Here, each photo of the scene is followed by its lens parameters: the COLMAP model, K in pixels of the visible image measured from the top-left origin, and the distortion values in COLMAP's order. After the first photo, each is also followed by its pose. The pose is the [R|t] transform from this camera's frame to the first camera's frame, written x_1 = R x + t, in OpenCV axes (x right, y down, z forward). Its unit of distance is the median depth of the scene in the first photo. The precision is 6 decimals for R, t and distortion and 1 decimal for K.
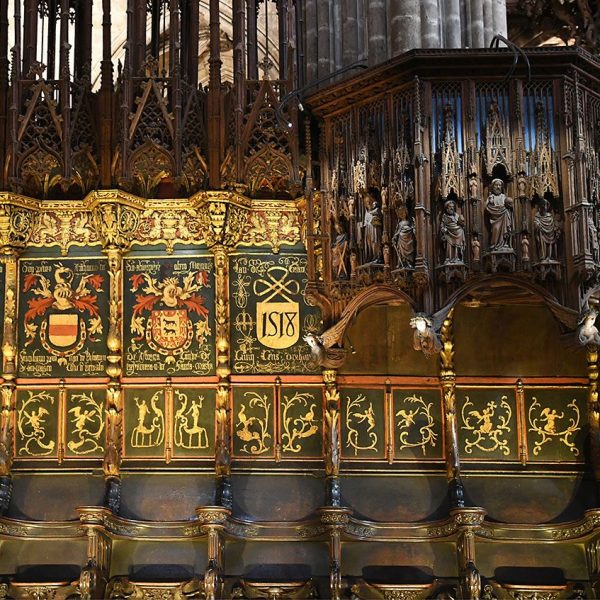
lens RADIAL K [[553.4, 0, 300.0], [0, 553.4, 300.0], [0, 0, 1]] dist [0.000806, -0.006556]
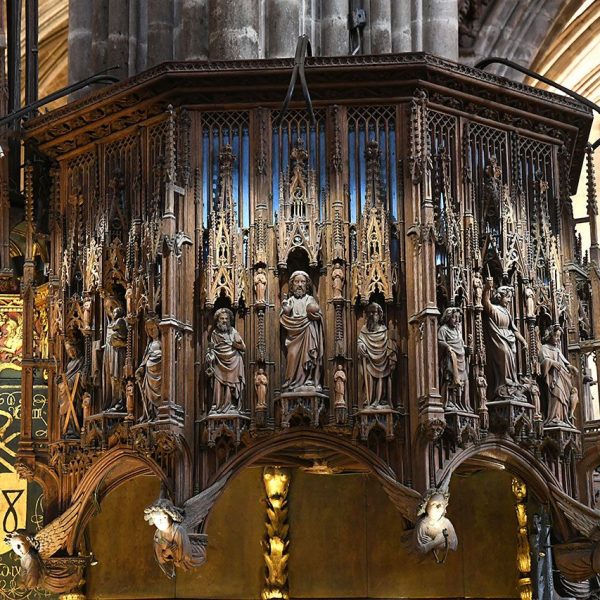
lens RADIAL K [[1139.9, 0, 300.0], [0, 1139.9, 300.0], [0, 0, 1]] dist [0.099229, 0.105294]
pose [[0.999517, -0.022604, -0.021322, 0.374018], [0.020587, 0.995681, -0.090527, -0.071985], [0.023276, 0.090044, 0.995666, -0.238525]]
